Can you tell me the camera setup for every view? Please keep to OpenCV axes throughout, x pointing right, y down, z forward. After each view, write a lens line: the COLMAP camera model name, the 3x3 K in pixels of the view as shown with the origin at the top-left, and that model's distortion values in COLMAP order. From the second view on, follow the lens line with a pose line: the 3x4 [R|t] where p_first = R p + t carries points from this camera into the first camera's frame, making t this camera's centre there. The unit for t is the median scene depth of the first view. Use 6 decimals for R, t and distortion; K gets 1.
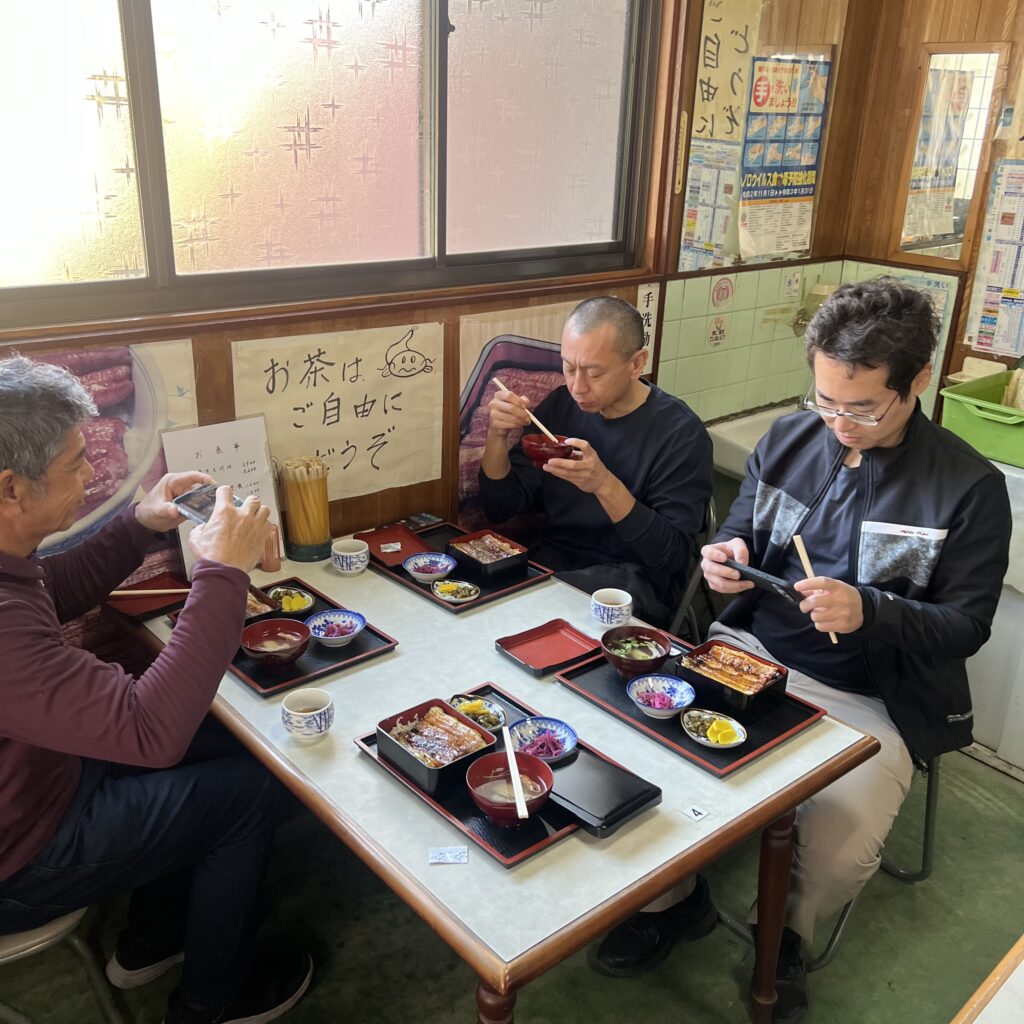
lens RADIAL K [[1030.9, 0, 512.0], [0, 1030.9, 512.0], [0, 0, 1]] dist [0.000644, 0.000371]
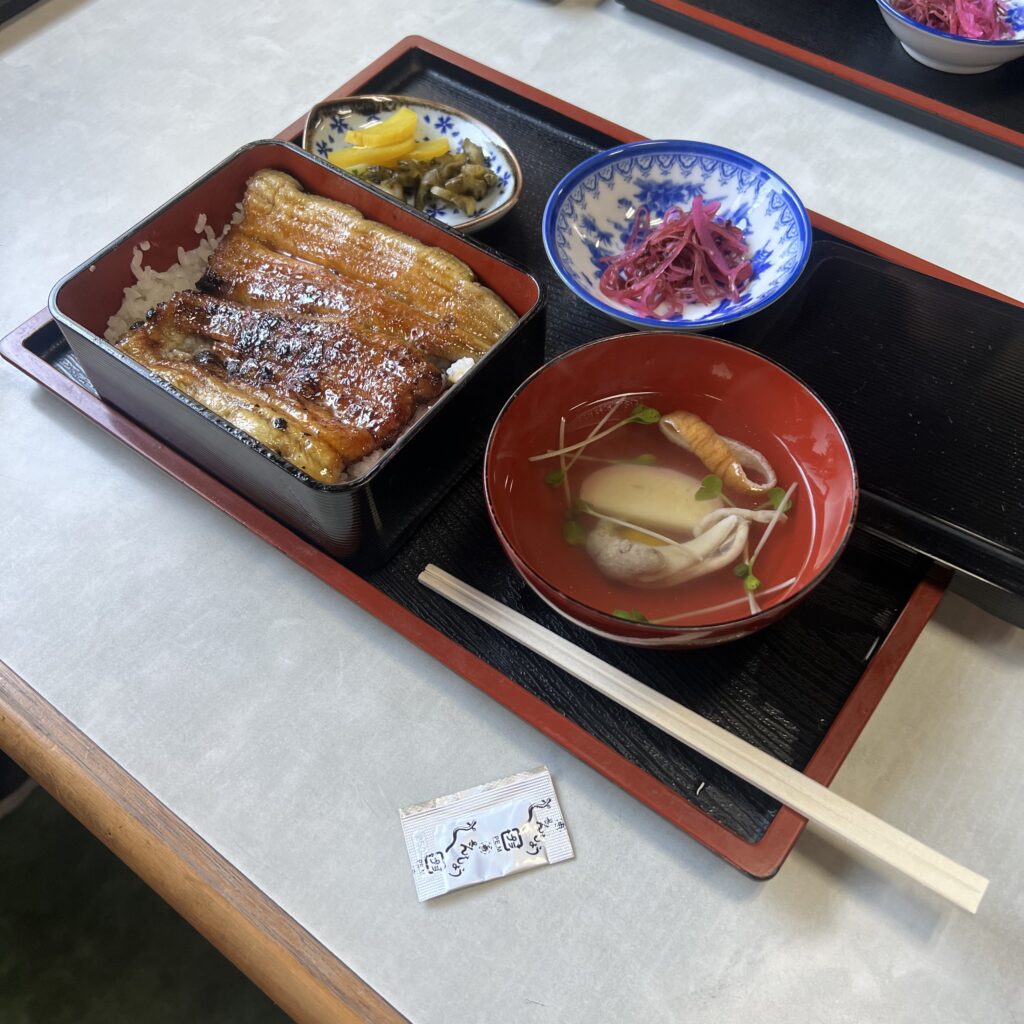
lens RADIAL K [[1030.9, 0, 512.0], [0, 1030.9, 512.0], [0, 0, 1]] dist [0.000644, 0.000371]
pose [[0.974371, -0.204881, 0.092871, -0.055595], [0.111252, 0.797739, 0.592651, 0.109776], [-0.195510, -0.567129, 0.800088, 0.737793]]
